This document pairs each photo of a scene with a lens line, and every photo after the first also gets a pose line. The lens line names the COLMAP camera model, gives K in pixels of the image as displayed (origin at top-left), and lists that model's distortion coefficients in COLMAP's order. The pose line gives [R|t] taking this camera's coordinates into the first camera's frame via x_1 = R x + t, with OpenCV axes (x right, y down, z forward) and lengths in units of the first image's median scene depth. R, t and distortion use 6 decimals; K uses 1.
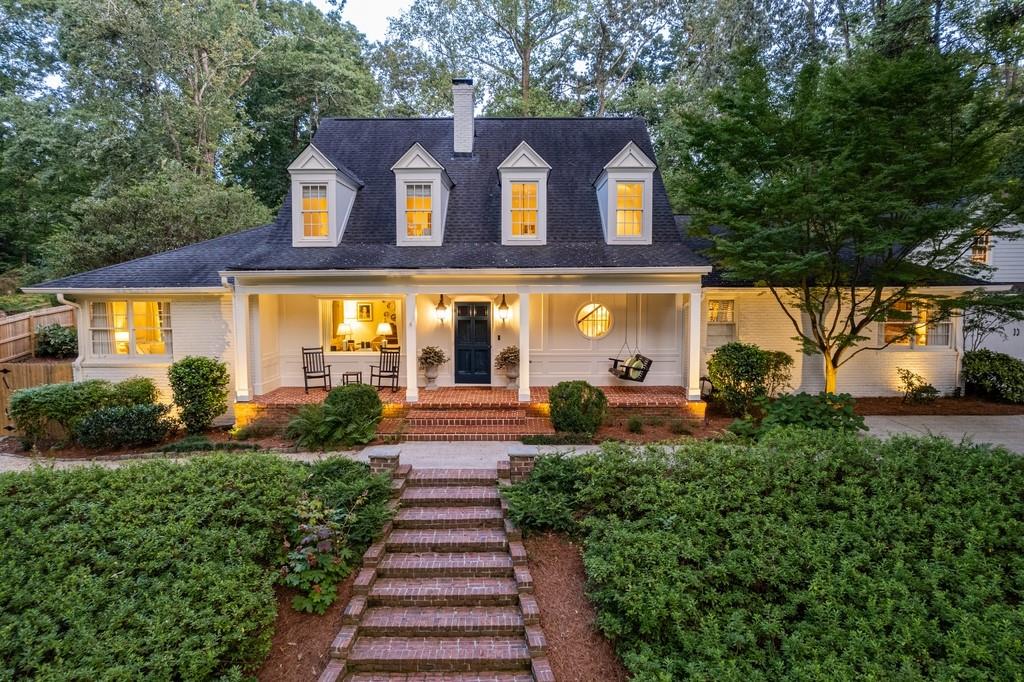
lens RADIAL K [[661.3, 0, 511.3], [0, 661.3, 309.9], [0, 0, 1]] dist [-0.082823, 0.077955]
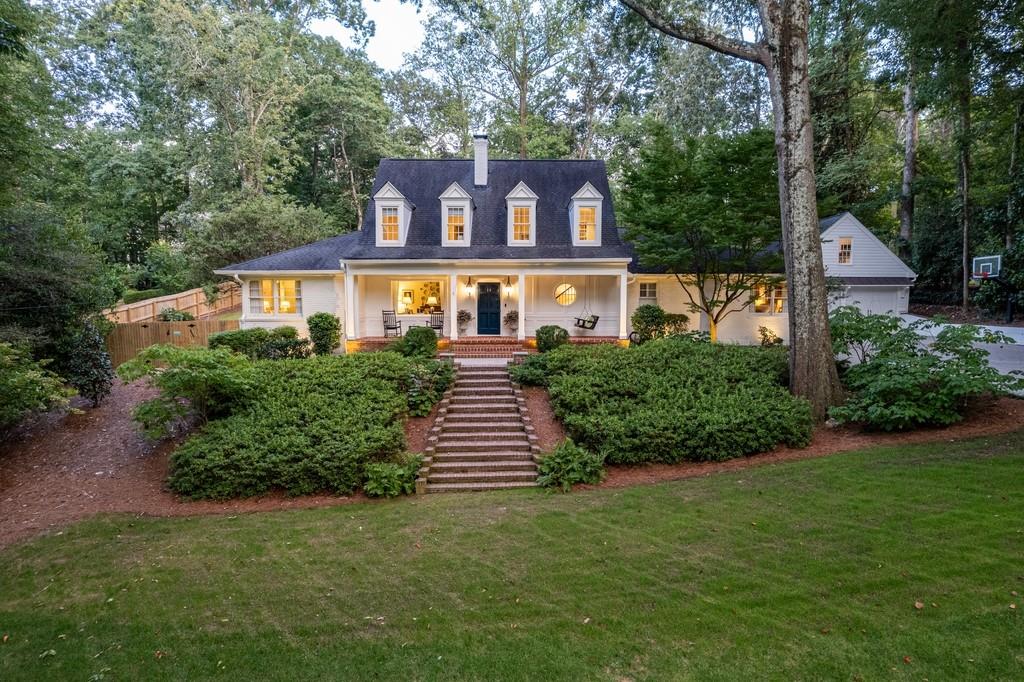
lens RADIAL K [[659.6, 0, 515.9], [0, 659.6, 344.3], [0, 0, 1]] dist [-0.077575, 0.074112]
pose [[0.999923, 0.002458, 0.012125, -0.012565], [-0.002859, 0.999444, 0.033207, 0.083793], [-0.012037, -0.033239, 0.999375, -0.583467]]
